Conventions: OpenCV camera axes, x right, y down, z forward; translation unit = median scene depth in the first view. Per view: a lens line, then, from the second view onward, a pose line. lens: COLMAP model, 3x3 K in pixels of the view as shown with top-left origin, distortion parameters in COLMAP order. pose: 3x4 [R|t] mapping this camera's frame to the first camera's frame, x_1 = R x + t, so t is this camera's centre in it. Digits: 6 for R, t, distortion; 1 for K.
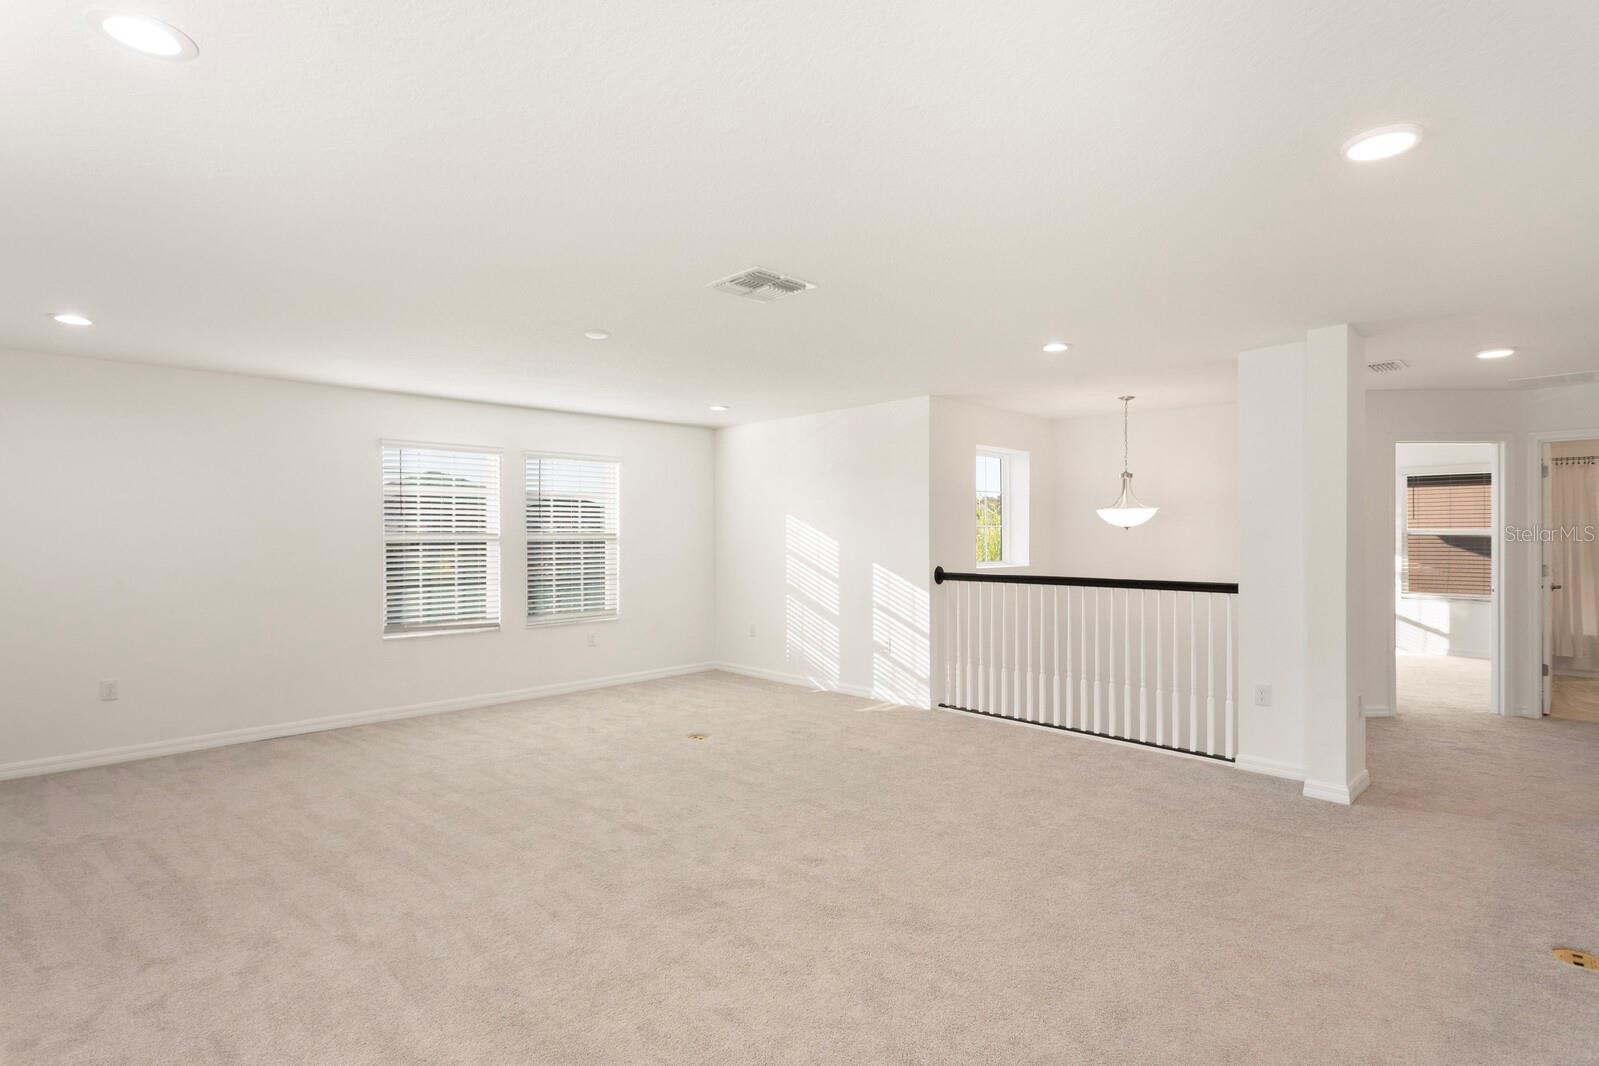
lens RADIAL K [[815.0, 0, 796.4], [0, 815.0, 534.1], [0, 0, 1]] dist [-0.002028, -0.000044]
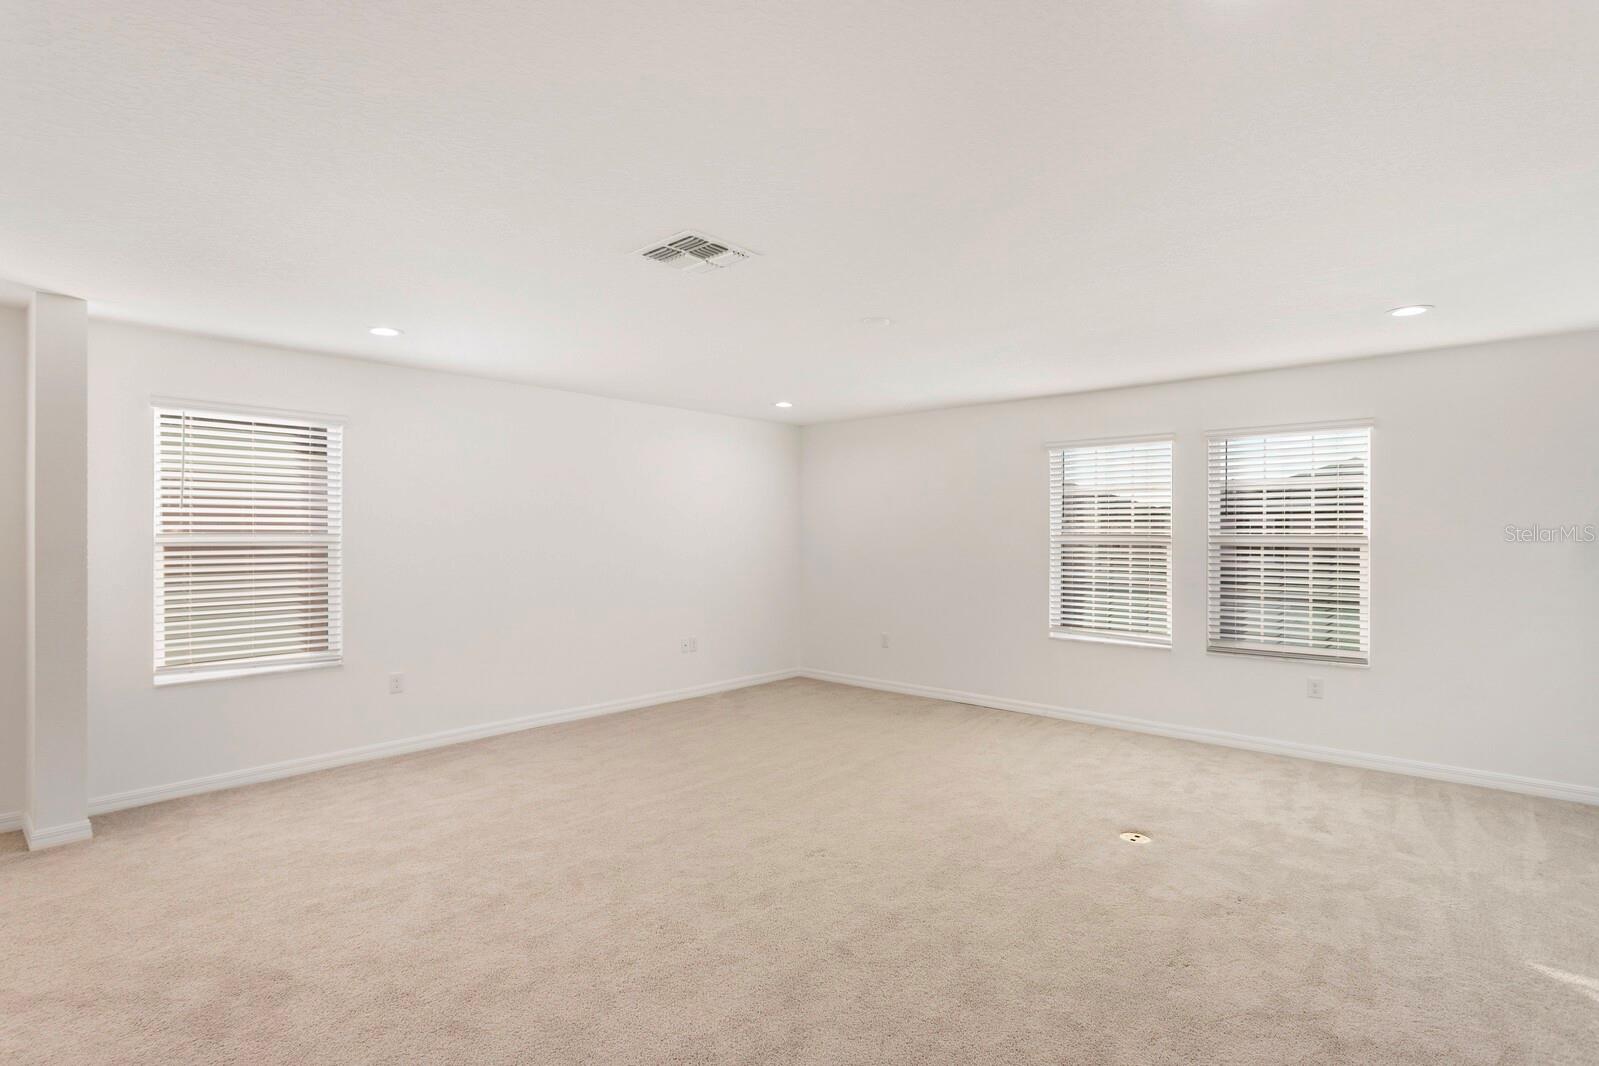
lens RADIAL K [[815.0, 0, 802.1], [0, 815.0, 532.5], [0, 0, 1]] dist [-0.002028, -0.000044]
pose [[0.040268, 0.000339, -0.999189, 0.410198], [-0.005383, 0.999986, 0.000123, -0.001405], [0.999174, 0.005374, 0.040269, 0.528953]]
